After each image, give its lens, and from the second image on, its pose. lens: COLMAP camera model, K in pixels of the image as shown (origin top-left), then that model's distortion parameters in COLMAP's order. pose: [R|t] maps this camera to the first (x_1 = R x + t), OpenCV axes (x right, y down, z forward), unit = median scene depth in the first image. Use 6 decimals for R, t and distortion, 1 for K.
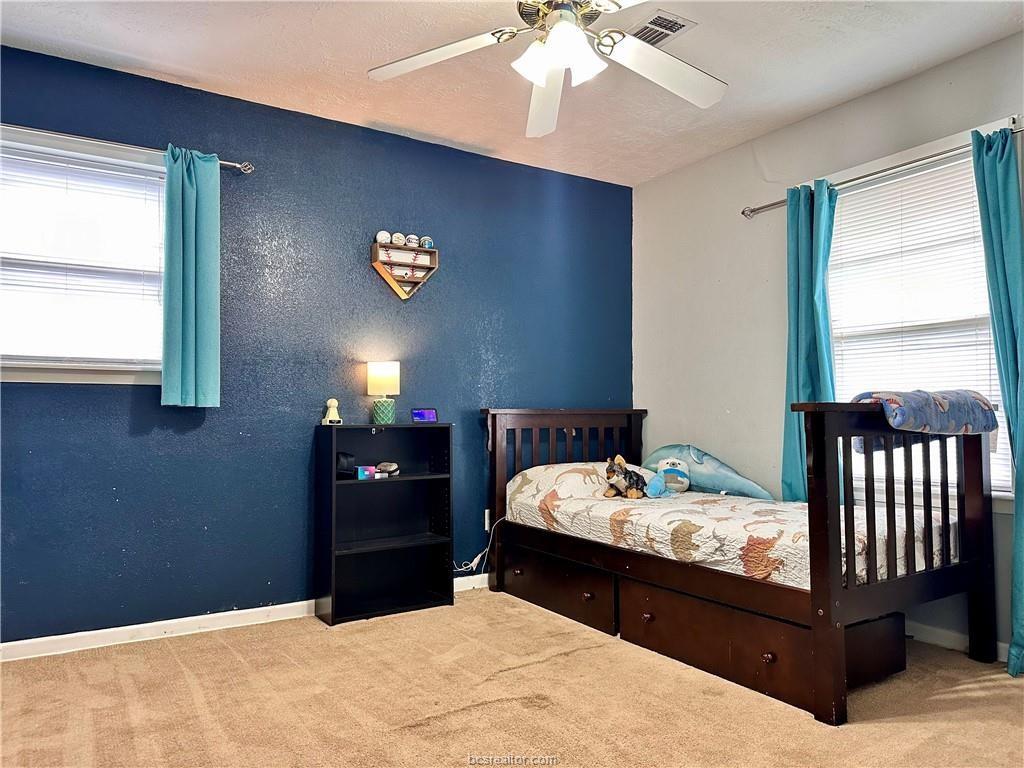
lens RADIAL K [[715.6, 0, 503.2], [0, 715.6, 391.0], [0, 0, 1]] dist [0.047459, -0.058687]
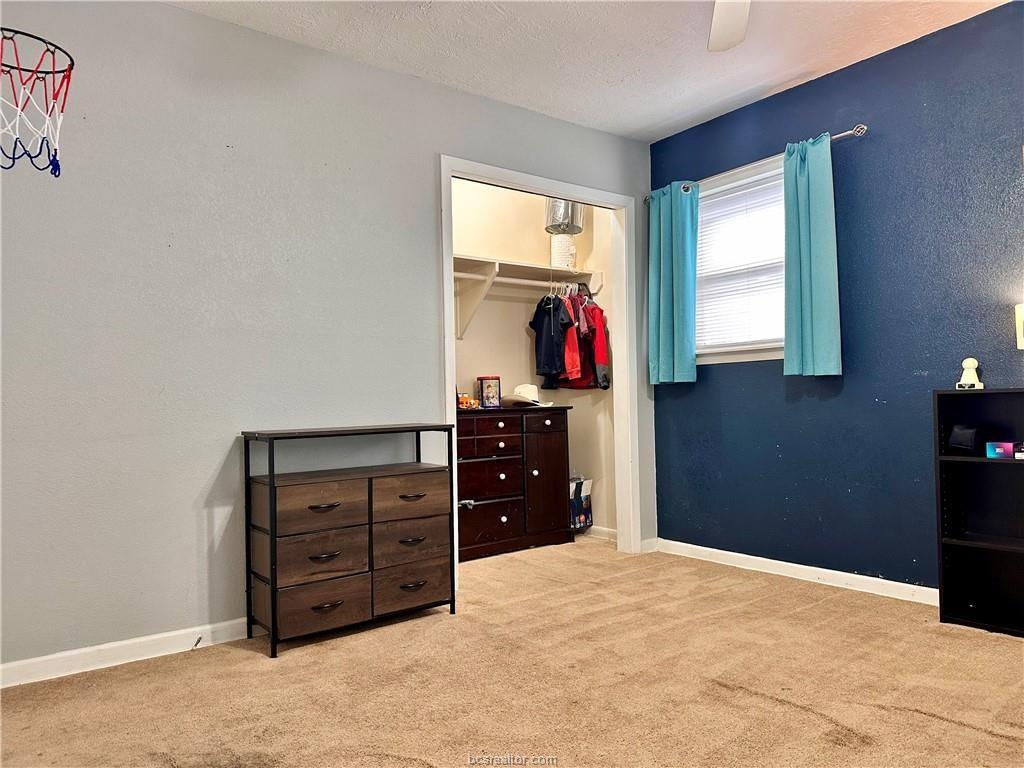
lens RADIAL K [[715.6, 0, 504.3], [0, 715.6, 384.4], [0, 0, 1]] dist [0.047459, -0.058687]
pose [[0.085546, -0.025001, -0.996020, 0.693569], [0.057807, 0.998126, -0.020089, 0.033161], [0.994656, -0.055859, 0.086831, 0.494750]]
